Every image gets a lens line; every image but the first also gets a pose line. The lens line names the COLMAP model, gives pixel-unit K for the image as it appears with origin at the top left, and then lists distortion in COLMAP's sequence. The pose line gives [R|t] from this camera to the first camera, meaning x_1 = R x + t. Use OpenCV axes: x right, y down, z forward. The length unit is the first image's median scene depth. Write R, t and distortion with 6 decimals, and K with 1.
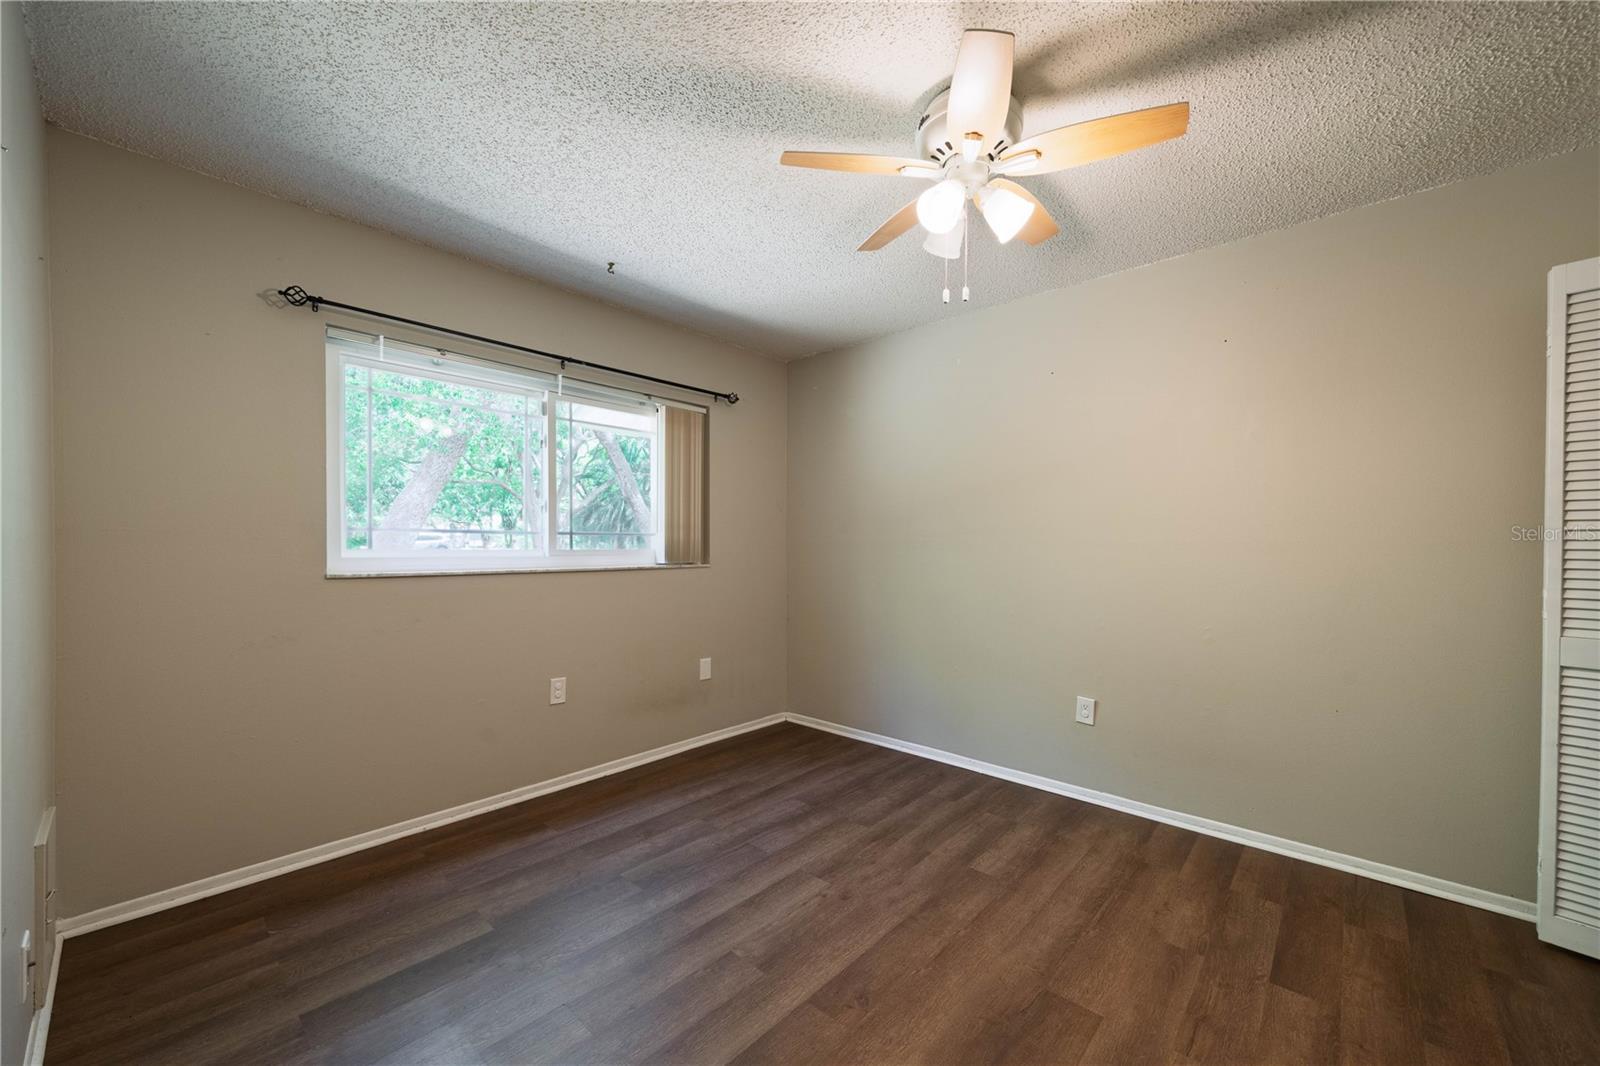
lens RADIAL K [[611.6, 0, 800.5], [0, 611.6, 540.3], [0, 0, 1]] dist [-0.005677, -0.000081]
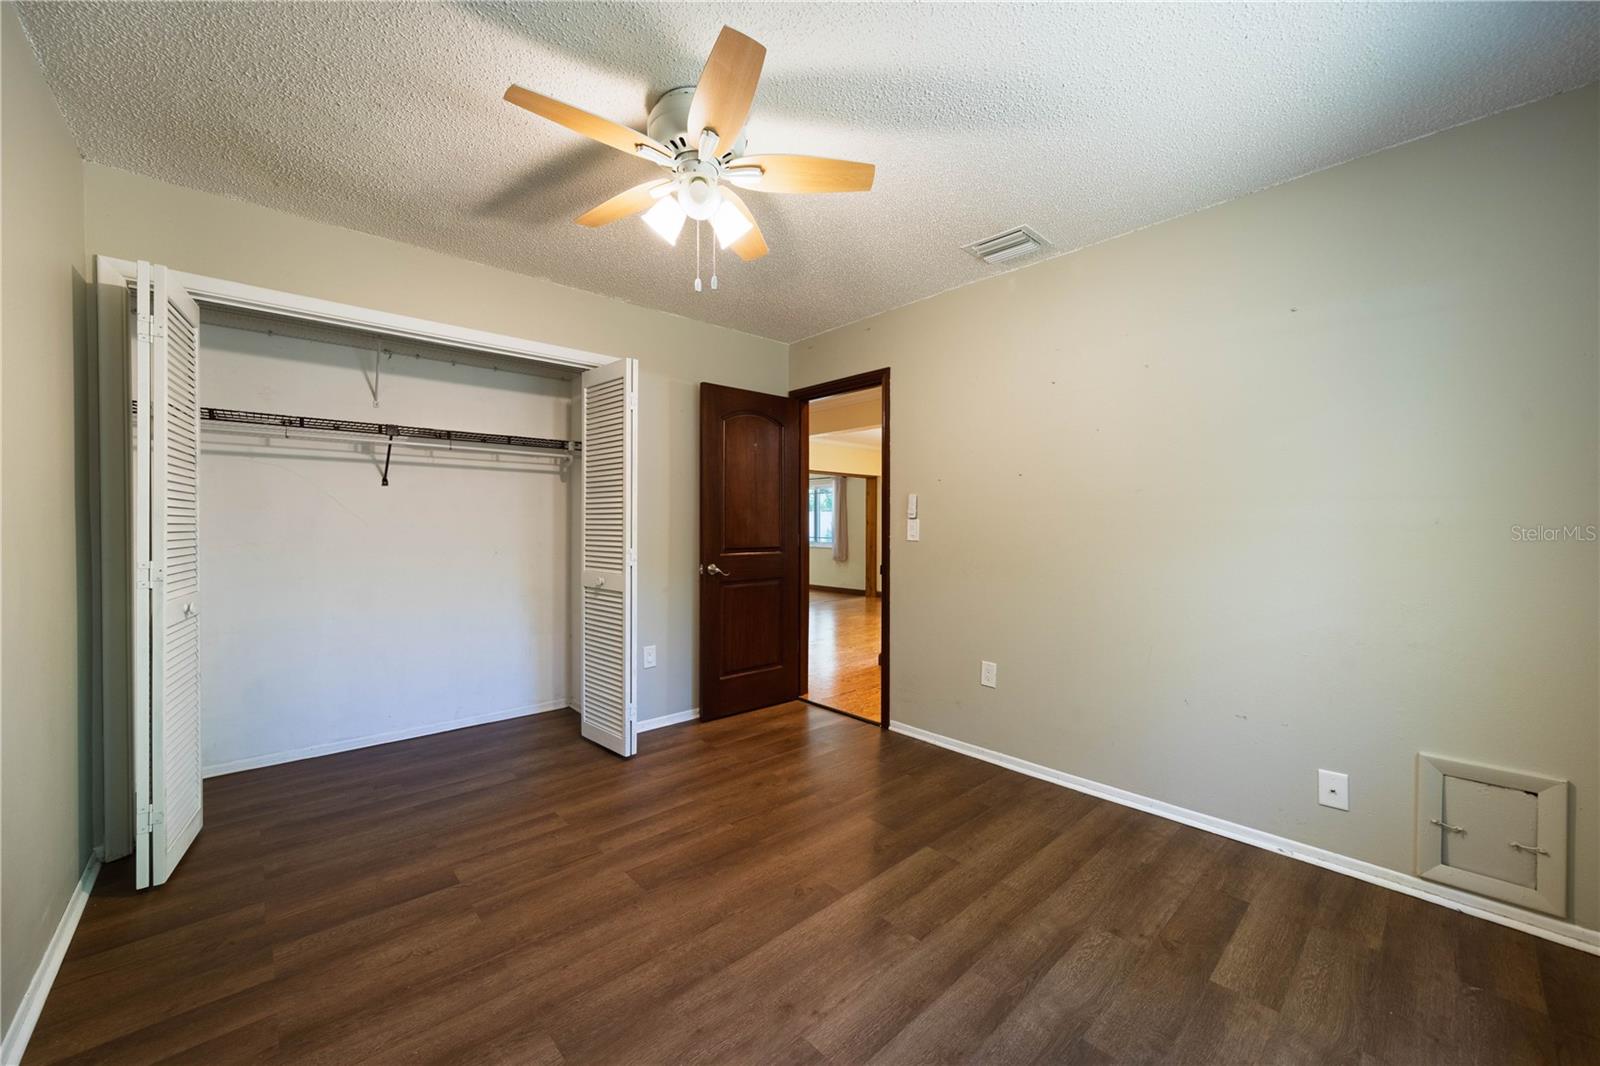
lens RADIAL K [[611.6, 0, 799.7], [0, 611.6, 530.3], [0, 0, 1]] dist [-0.005677, -0.000081]
pose [[-0.996015, -0.009767, 0.088648, -0.001151], [-0.009229, 0.999936, 0.006474, 0.011012], [-0.088706, 0.005630, -0.996042, 1.923433]]
